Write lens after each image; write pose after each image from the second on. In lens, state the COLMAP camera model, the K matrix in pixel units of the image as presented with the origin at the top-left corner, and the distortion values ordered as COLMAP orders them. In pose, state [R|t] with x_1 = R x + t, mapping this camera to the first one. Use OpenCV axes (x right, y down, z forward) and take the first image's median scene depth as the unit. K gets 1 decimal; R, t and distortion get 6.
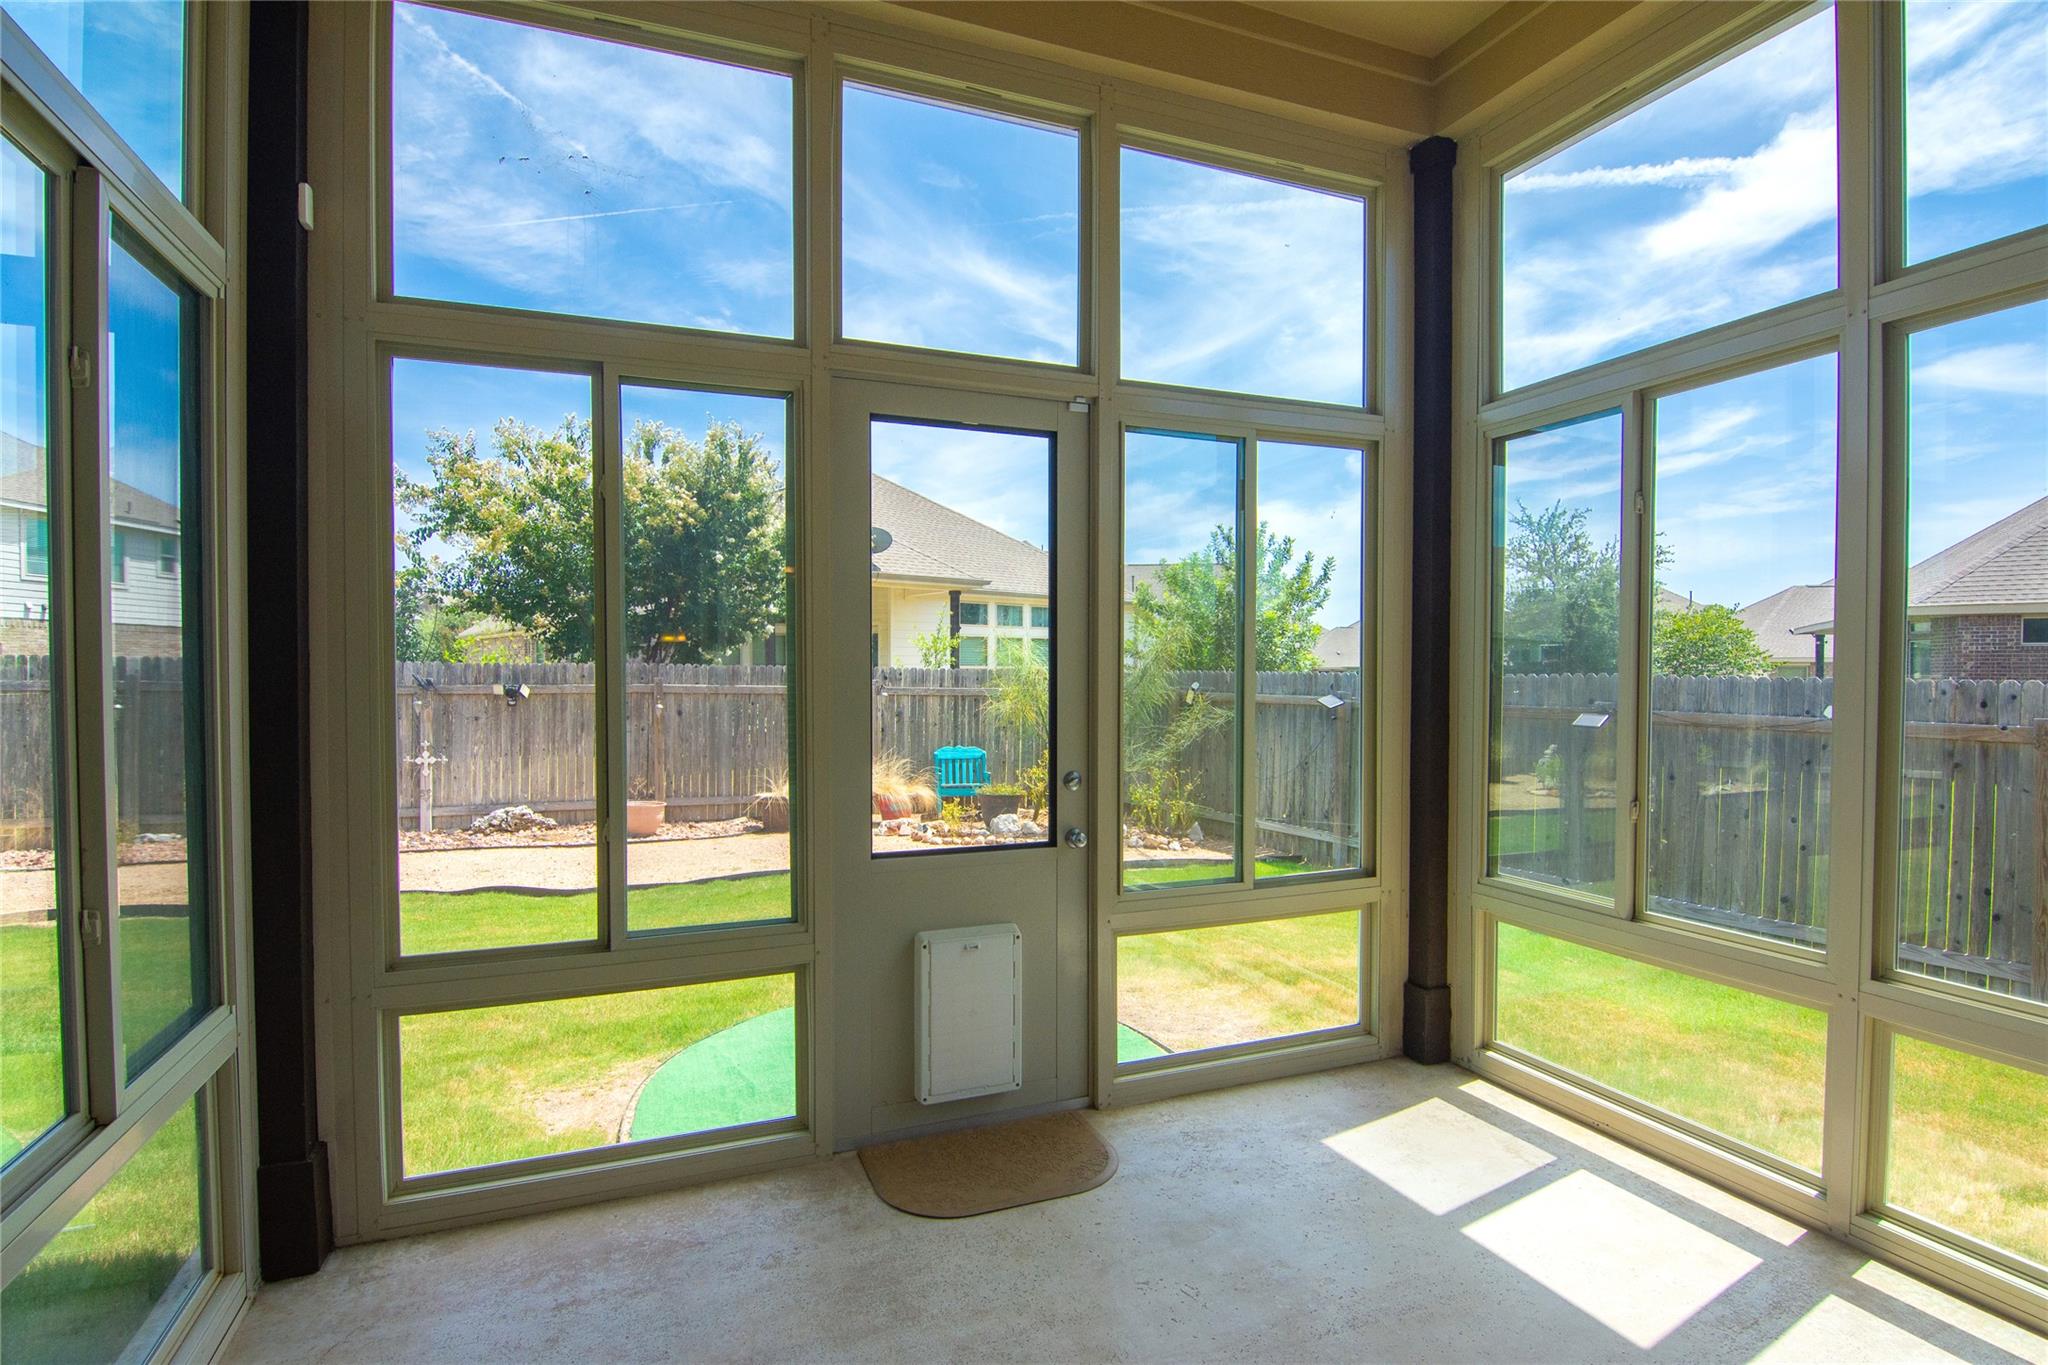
lens RADIAL K [[1002.8, 0, 1022.1], [0, 1002.8, 692.5], [0, 0, 1]] dist [0.000107, -0.014293]
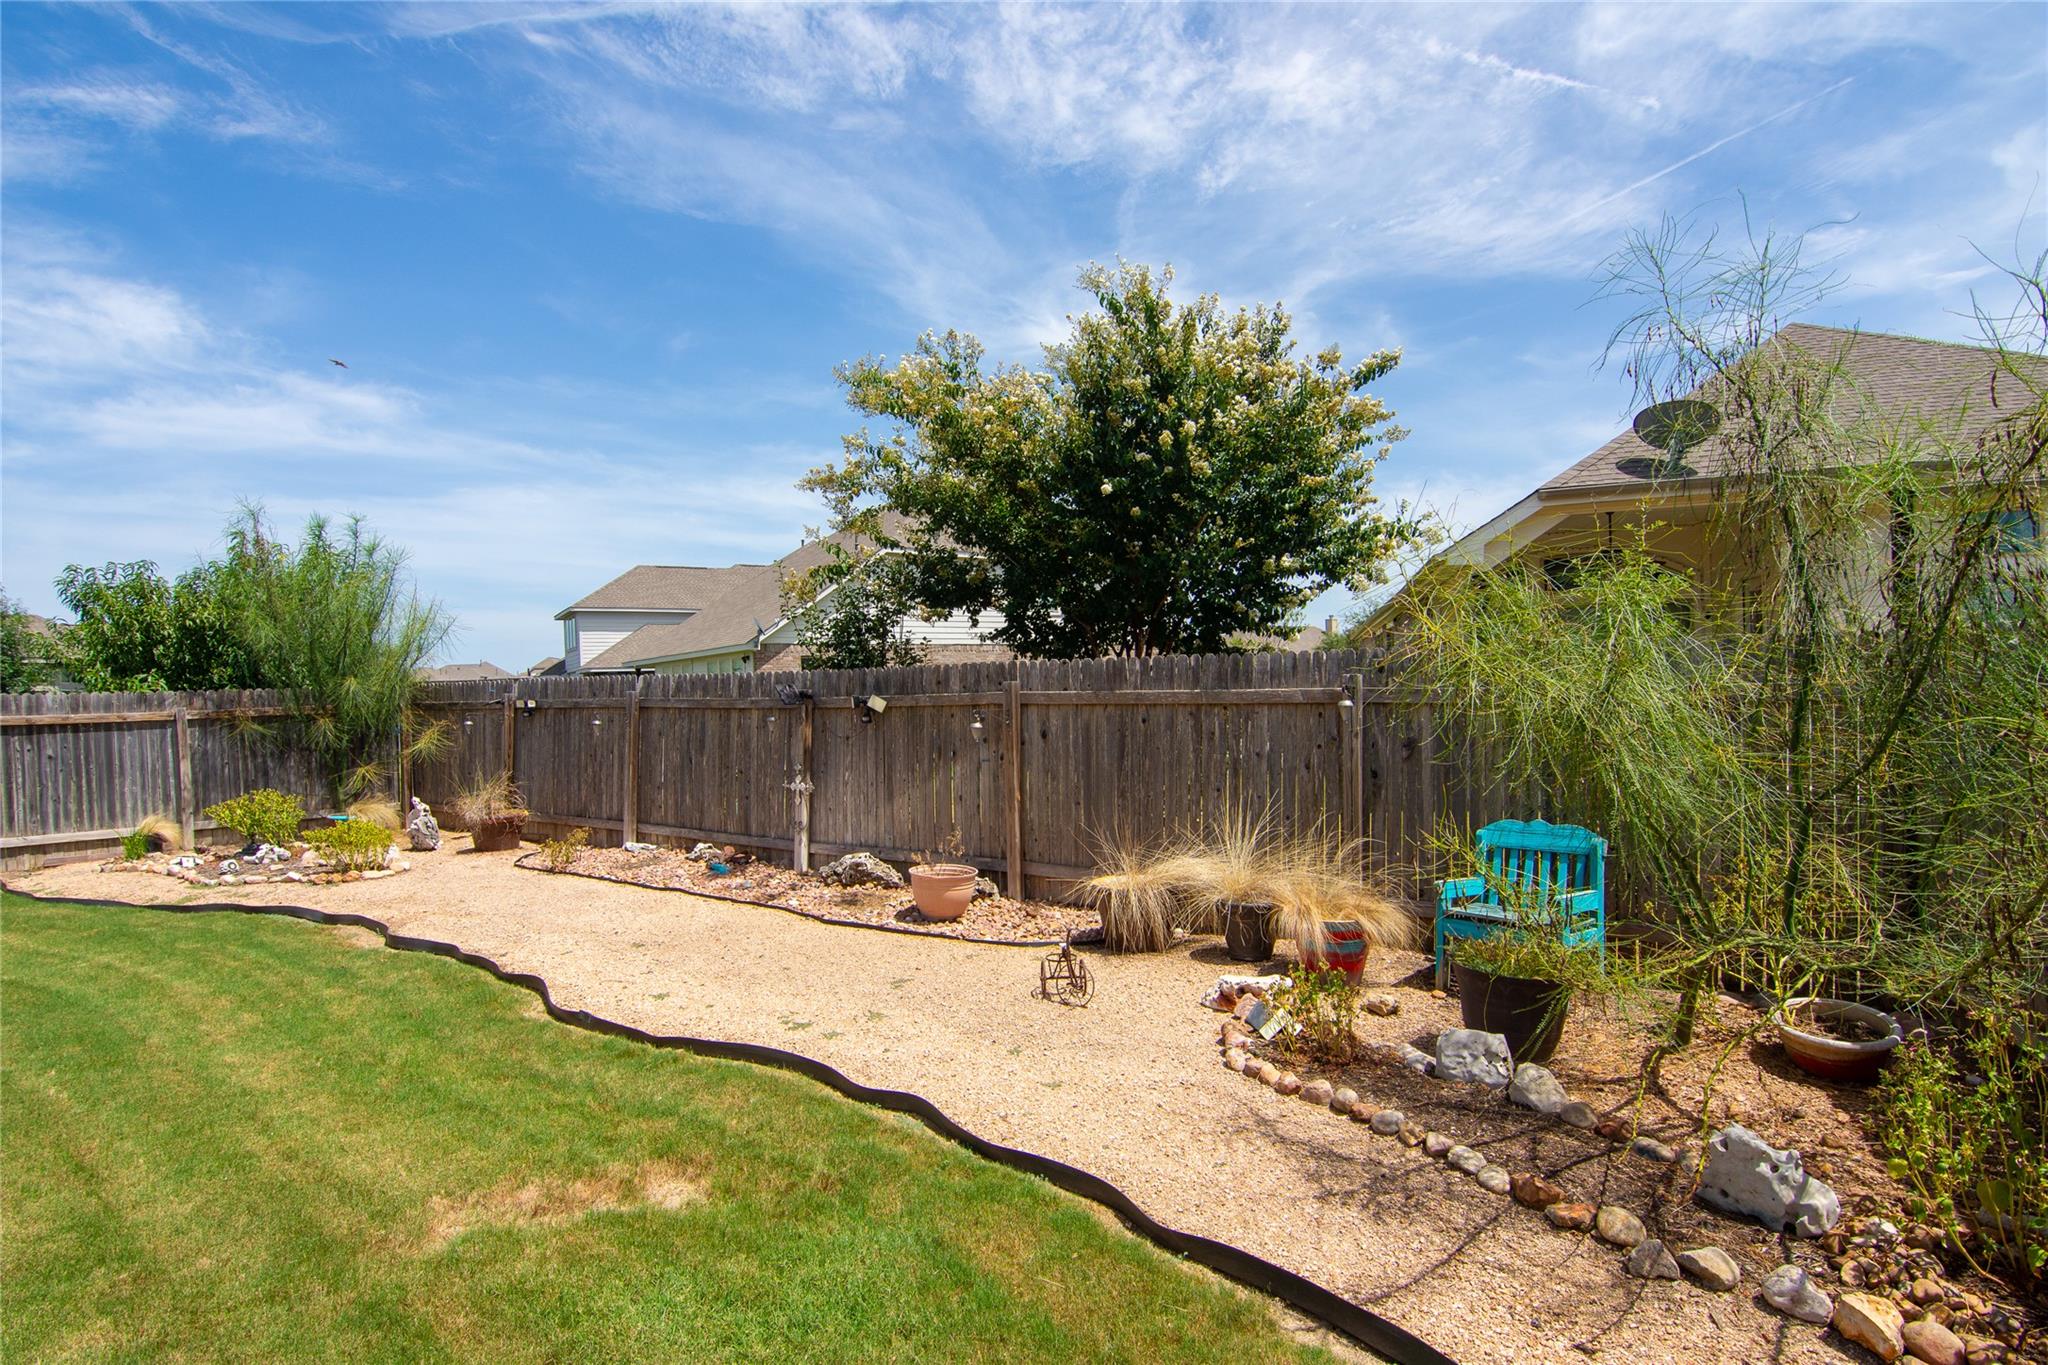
lens RADIAL K [[1002.8, 0, 1022.1], [0, 1002.8, 692.5], [0, 0, 1]] dist [0.000107, -0.014293]
pose [[0.542148, -0.014439, -0.840159, 0.199416], [0.012220, 0.999882, -0.009299, -0.001411], [0.840194, -0.005226, 0.542261, 0.628928]]
